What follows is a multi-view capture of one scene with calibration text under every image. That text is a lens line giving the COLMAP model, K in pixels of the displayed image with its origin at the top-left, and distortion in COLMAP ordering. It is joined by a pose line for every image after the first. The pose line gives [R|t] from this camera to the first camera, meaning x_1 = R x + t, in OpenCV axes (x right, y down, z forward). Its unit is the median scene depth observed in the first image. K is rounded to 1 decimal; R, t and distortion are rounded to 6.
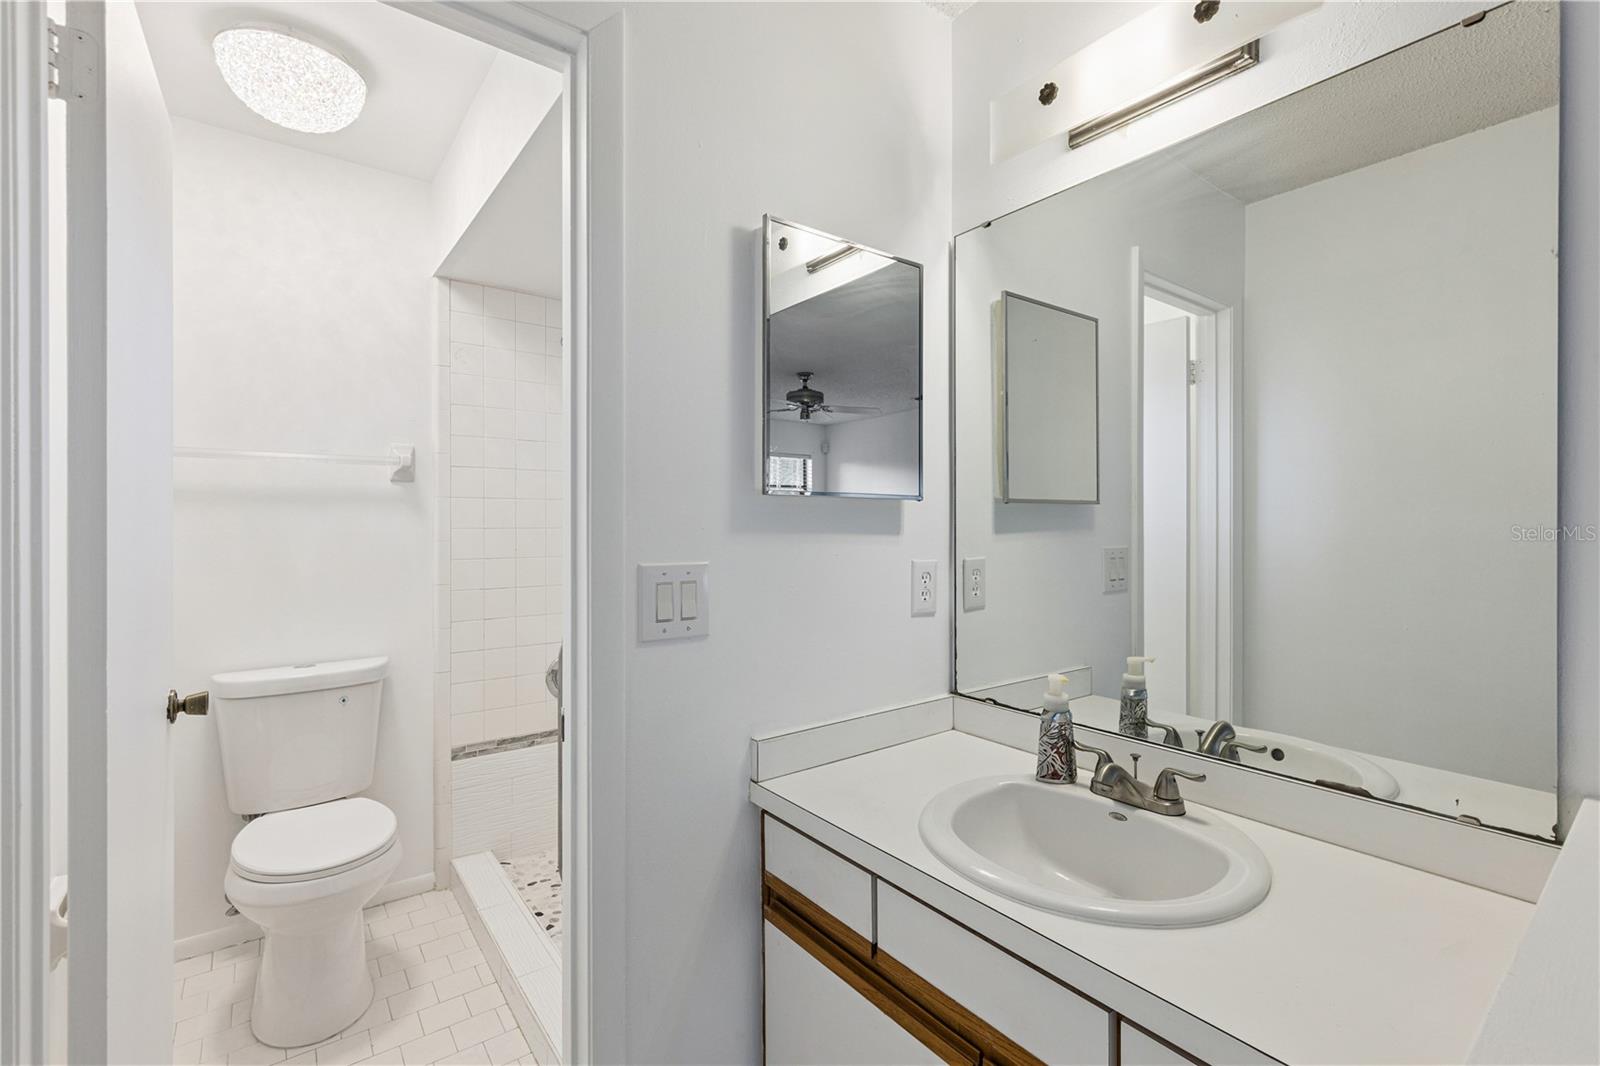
lens RADIAL K [[707.9, 0, 802.9], [0, 707.9, 529.4], [0, 0, 1]] dist [0.000327, -0.000037]
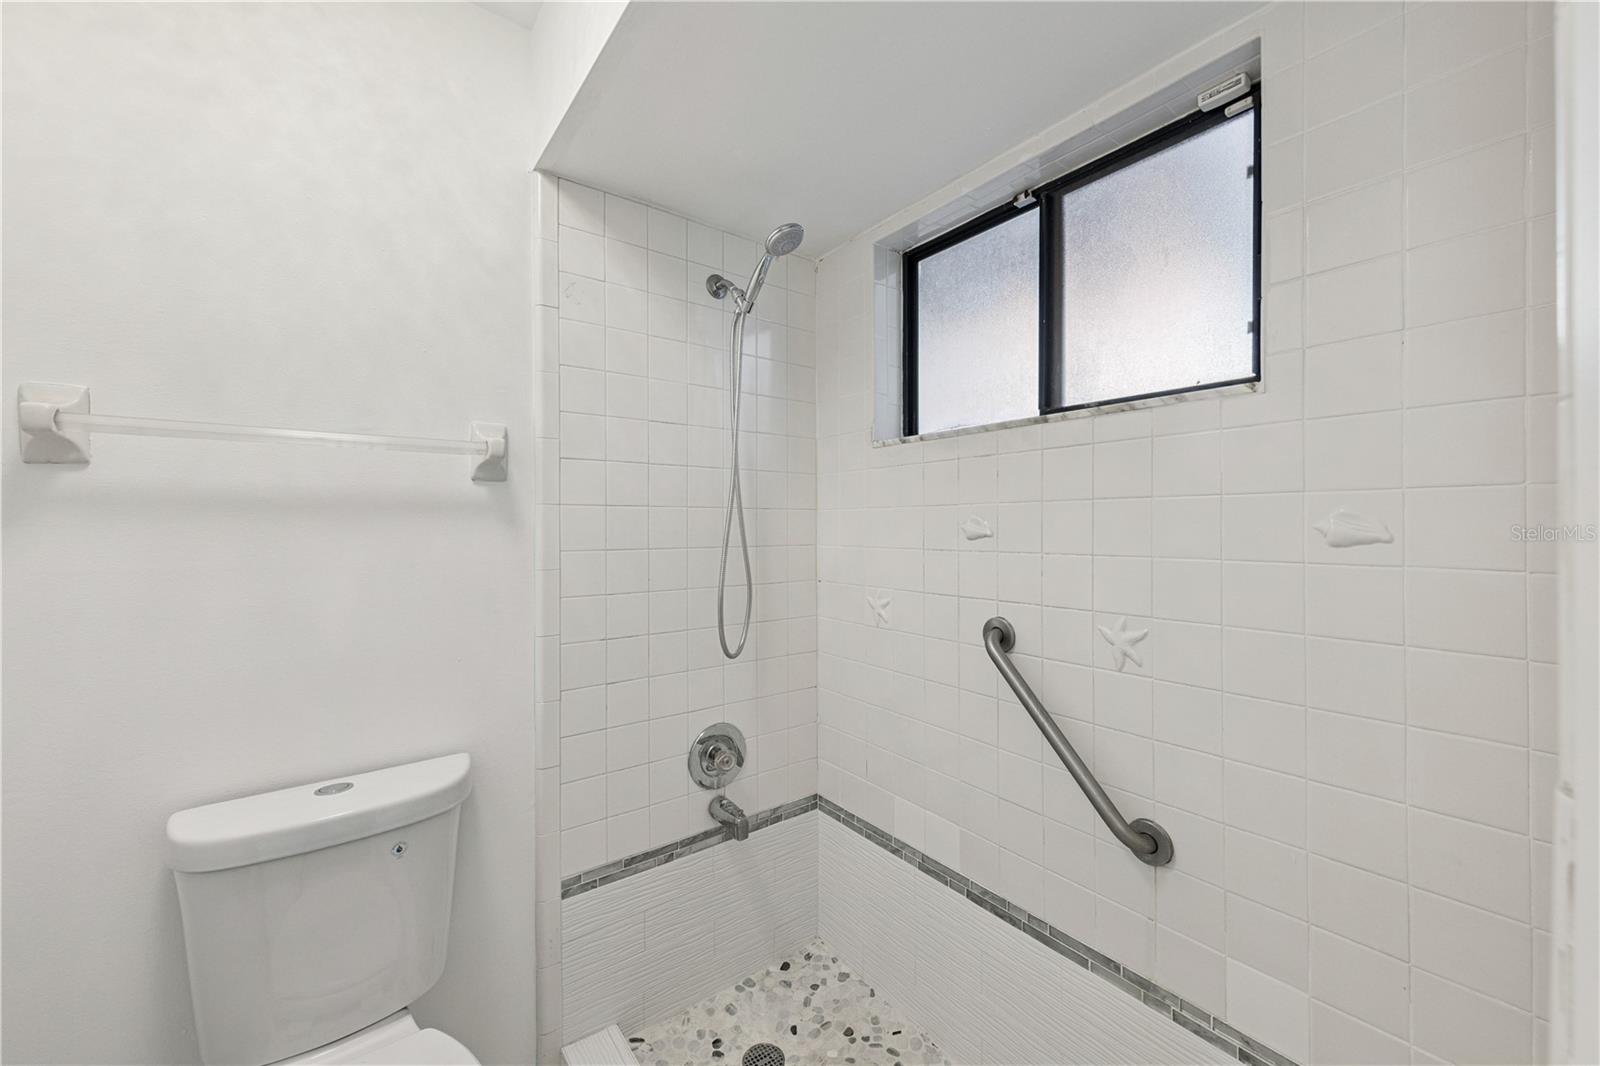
lens RADIAL K [[625.2, 0, 799.8], [0, 625.2, 527.6], [0, 0, 1]] dist [-0.001258, 0.000096]
pose [[0.999882, -0.008751, -0.012632, -0.267892], [0.008614, 0.999904, -0.010843, -0.015378], [0.012725, 0.010733, 0.999861, 0.420479]]
